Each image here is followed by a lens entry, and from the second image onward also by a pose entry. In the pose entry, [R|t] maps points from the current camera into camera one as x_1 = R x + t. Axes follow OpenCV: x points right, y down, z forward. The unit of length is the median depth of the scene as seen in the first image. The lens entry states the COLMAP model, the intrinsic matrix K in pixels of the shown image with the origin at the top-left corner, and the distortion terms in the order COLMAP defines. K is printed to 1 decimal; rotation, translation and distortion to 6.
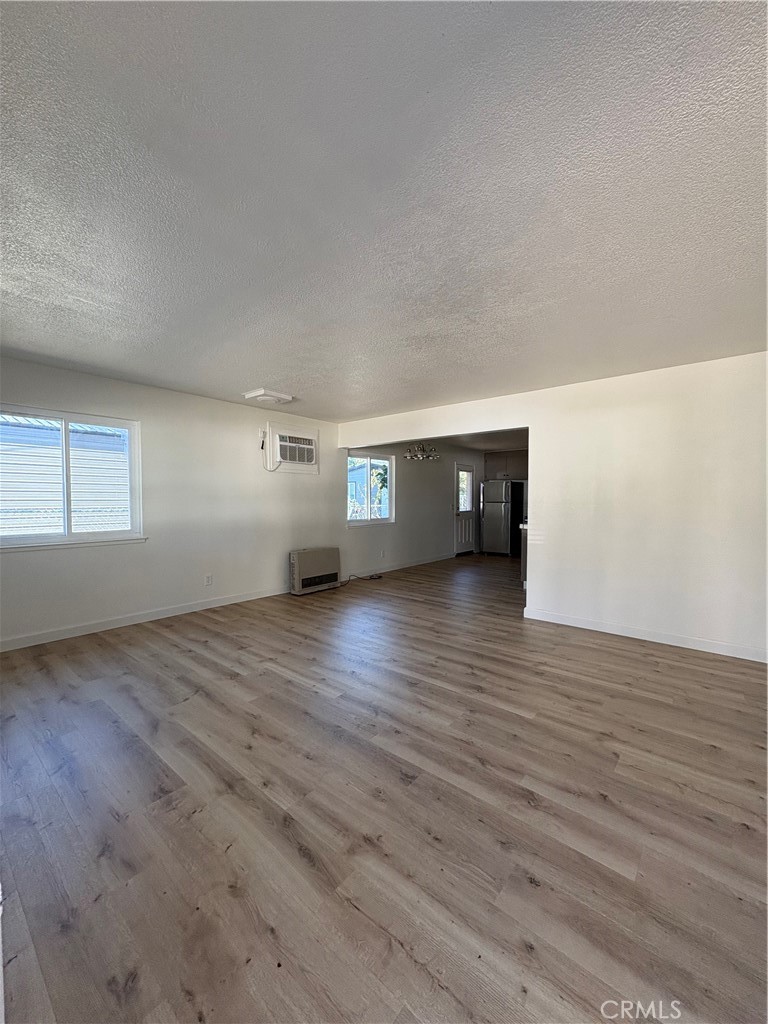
lens RADIAL K [[405.0, 0, 384.7], [0, 405.0, 513.0], [0, 0, 1]] dist [-0.001299, 0.000563]
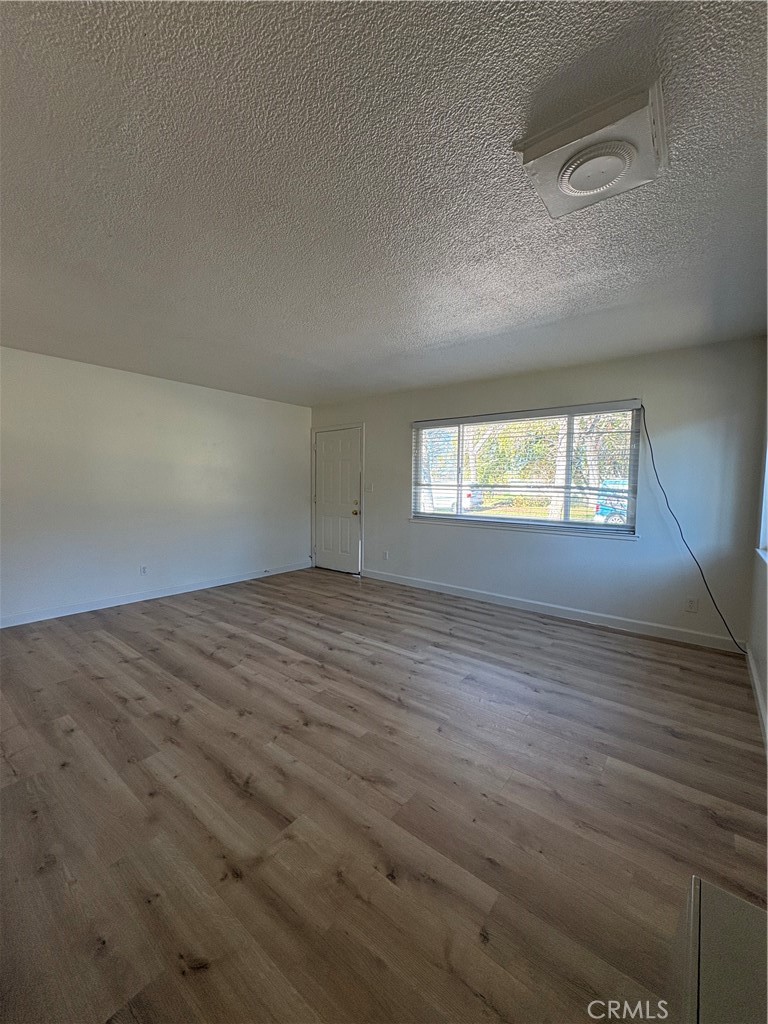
lens RADIAL K [[405.0, 0, 384.7], [0, 405.0, 513.0], [0, 0, 1]] dist [-0.001299, 0.000563]
pose [[-0.999601, -0.012537, -0.025304, -0.185566], [-0.015081, 0.994565, 0.103015, -0.074686], [0.023875, 0.103356, -0.994358, 2.004991]]
